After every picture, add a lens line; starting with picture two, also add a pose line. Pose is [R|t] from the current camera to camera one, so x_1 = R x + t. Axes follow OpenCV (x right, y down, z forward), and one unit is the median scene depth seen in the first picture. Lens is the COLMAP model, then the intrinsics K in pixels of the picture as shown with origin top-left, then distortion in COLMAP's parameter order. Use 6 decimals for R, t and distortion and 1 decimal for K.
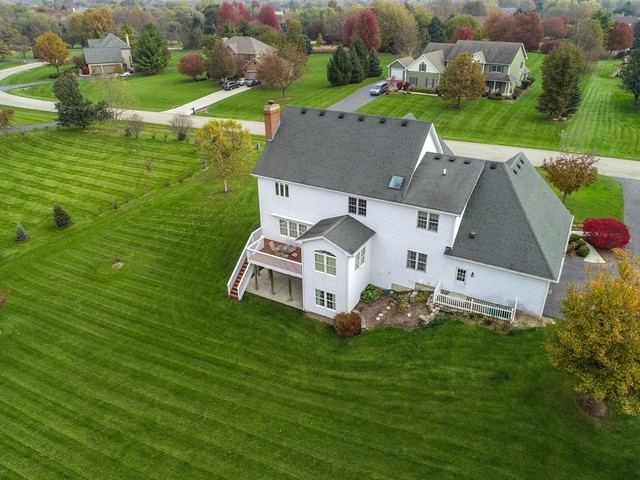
lens RADIAL K [[483.3, 0, 319.5], [0, 483.3, 241.0], [0, 0, 1]] dist [0.003299, -0.006152]
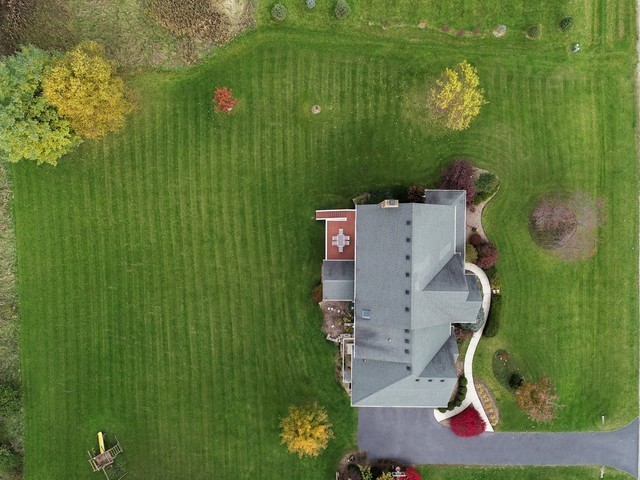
lens RADIAL K [[483.3, 0, 319.8], [0, 483.3, 240.0], [0, 0, 1]] dist [0.003299, -0.006152]
pose [[0.487246, 0.873020, 0.020698, -0.169733], [-0.397732, 0.200755, 0.895269, -1.640796], [0.777432, -0.444448, 0.445044, 0.336929]]
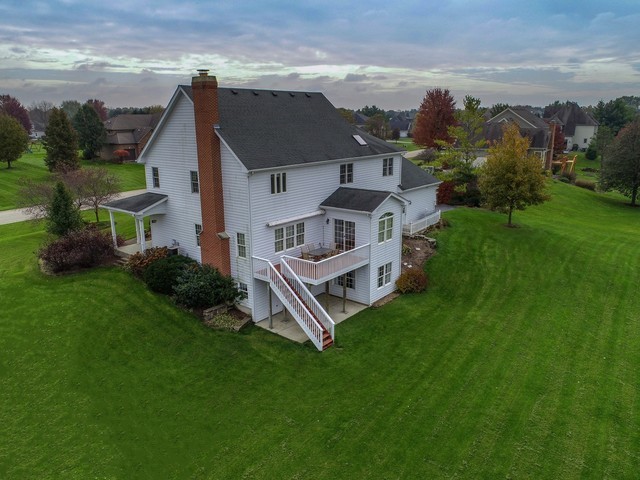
lens RADIAL K [[483.3, 0, 318.7], [0, 483.3, 238.5], [0, 0, 1]] dist [0.003299, -0.006152]
pose [[0.160543, -0.233809, 0.958936, -0.971278], [0.461355, 0.876651, 0.136507, -0.130571], [-0.872569, 0.420495, 0.248609, 1.001922]]
